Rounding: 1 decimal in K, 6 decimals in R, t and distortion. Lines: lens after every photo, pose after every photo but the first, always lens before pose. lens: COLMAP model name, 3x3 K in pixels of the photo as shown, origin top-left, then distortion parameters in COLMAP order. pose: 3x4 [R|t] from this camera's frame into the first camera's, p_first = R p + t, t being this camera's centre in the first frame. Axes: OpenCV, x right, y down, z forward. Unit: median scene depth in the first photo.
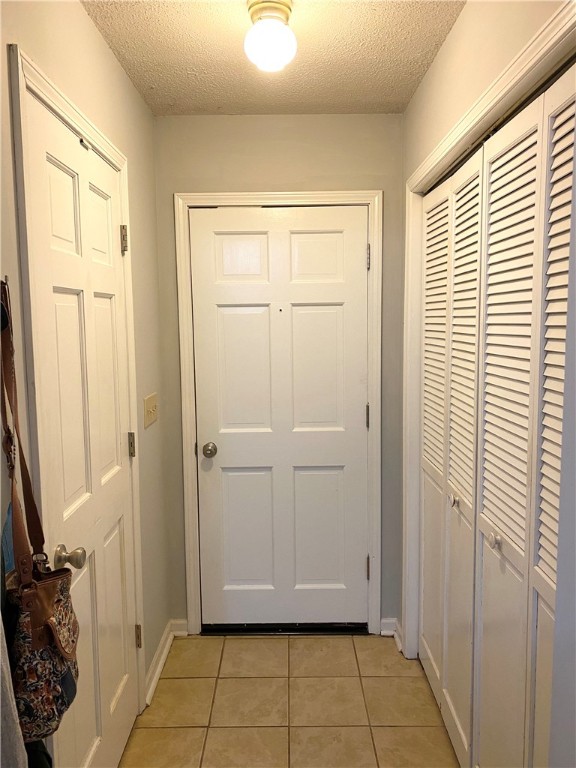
lens RADIAL K [[584.8, 0, 288.3], [0, 584.8, 382.5], [0, 0, 1]] dist [0.034760, -0.052201]
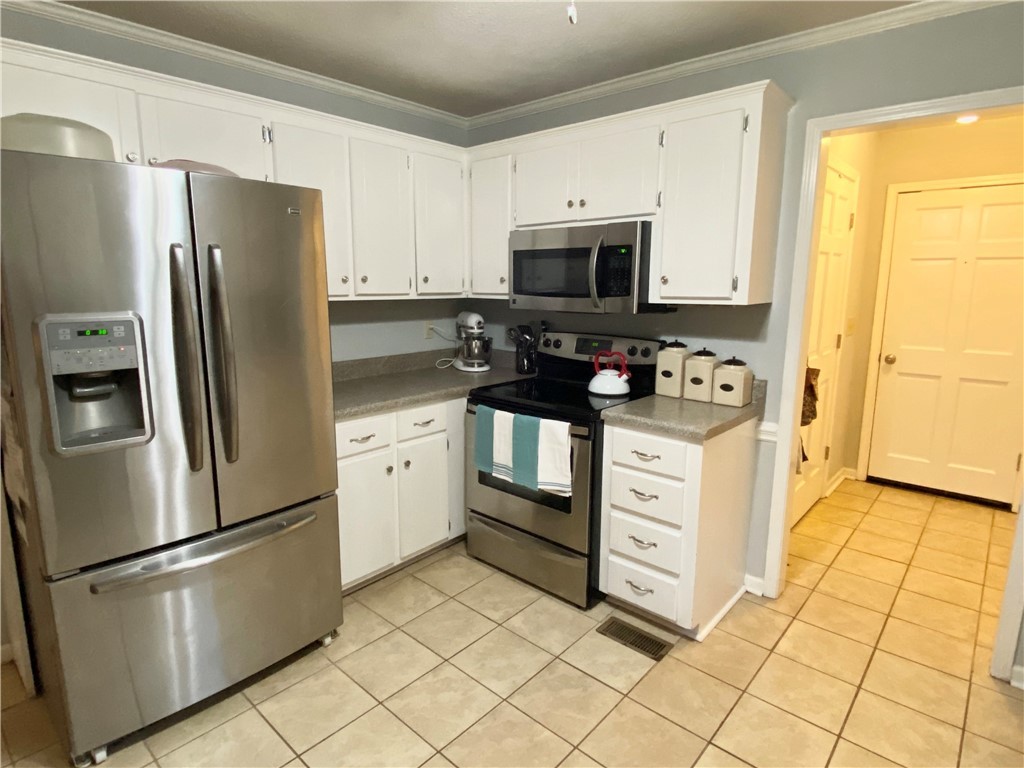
lens RADIAL K [[565.9, 0, 514.4], [0, 565.9, 374.9], [0, 0, 1]] dist [-0.007901, -0.003180]
pose [[0.743489, 0.127922, -0.656400, 0.098308], [-0.081653, 0.991555, 0.100753, 0.090755], [0.663745, -0.021312, 0.747655, -0.688785]]
